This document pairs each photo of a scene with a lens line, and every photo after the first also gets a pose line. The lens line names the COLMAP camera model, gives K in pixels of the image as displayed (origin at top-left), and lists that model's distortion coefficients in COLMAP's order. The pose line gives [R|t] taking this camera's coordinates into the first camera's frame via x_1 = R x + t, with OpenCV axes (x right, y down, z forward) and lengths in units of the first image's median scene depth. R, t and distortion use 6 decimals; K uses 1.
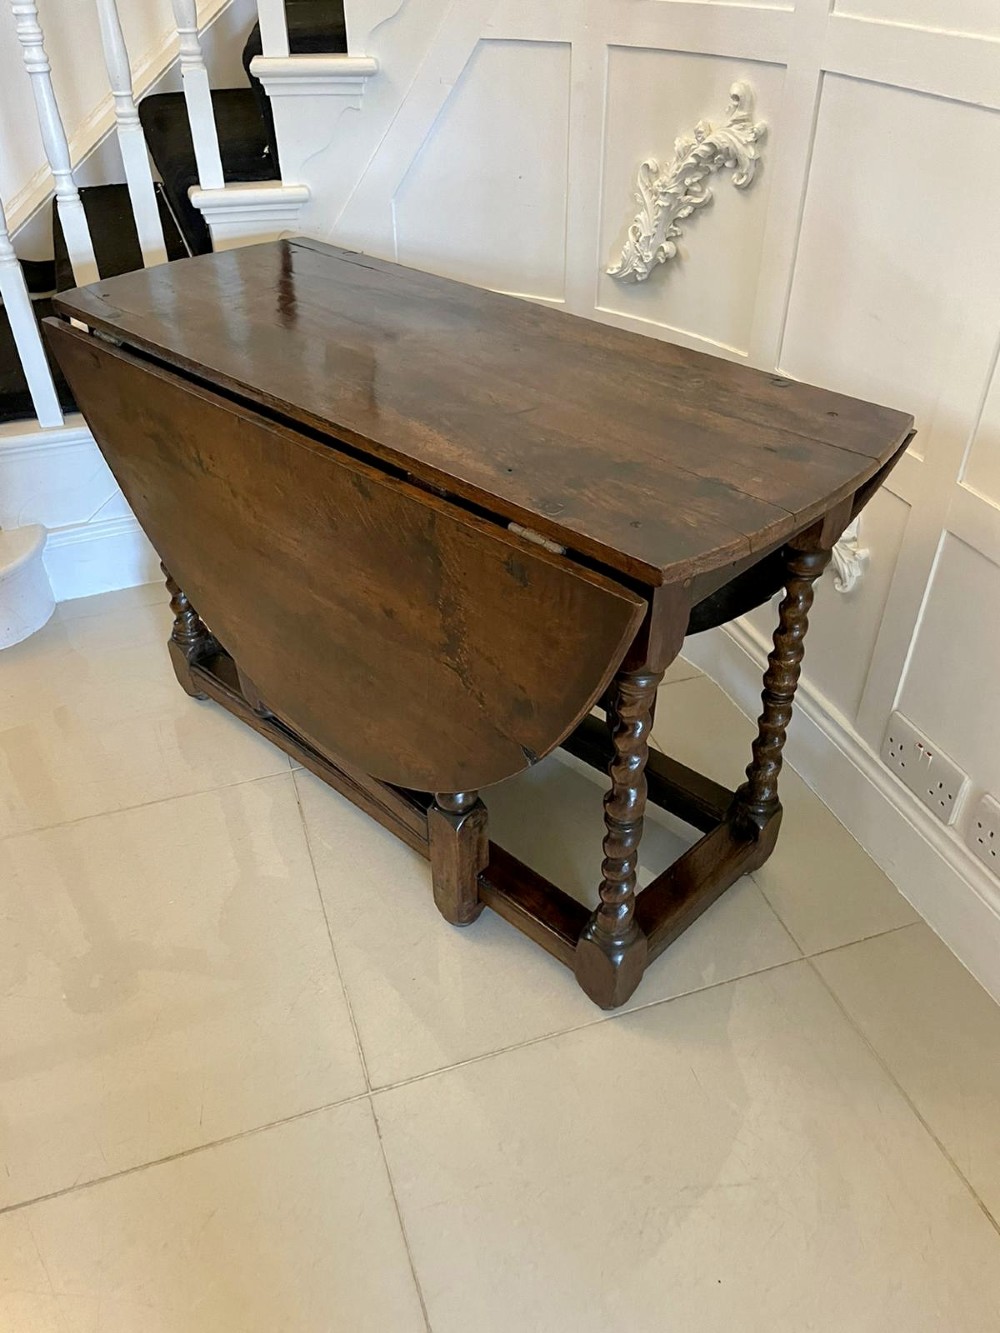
lens RADIAL K [[998.6, 0, 500.0], [0, 998.6, 666.5], [0, 0, 1]] dist [0.061874, -0.102472]
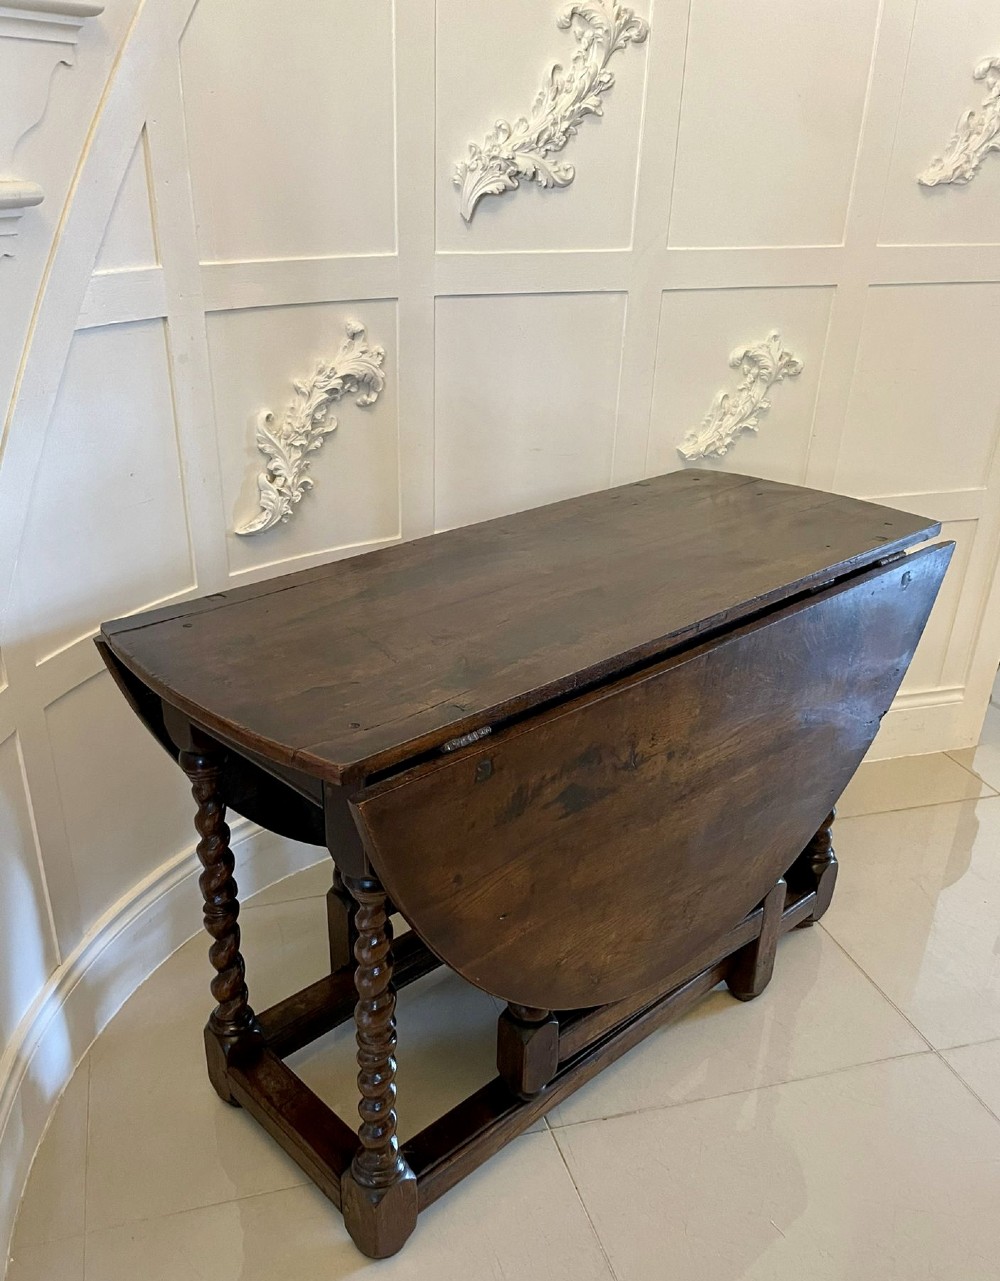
lens RADIAL K [[1115.7, 0, 456.5], [0, 1115.7, 727.8], [0, 0, 1]] dist [0.069286, -0.101784]
pose [[0.058185, -0.447820, 0.892229, -1.040038], [0.595427, 0.732939, 0.329041, -0.567954], [-0.801300, 0.512112, 0.309290, 0.723397]]
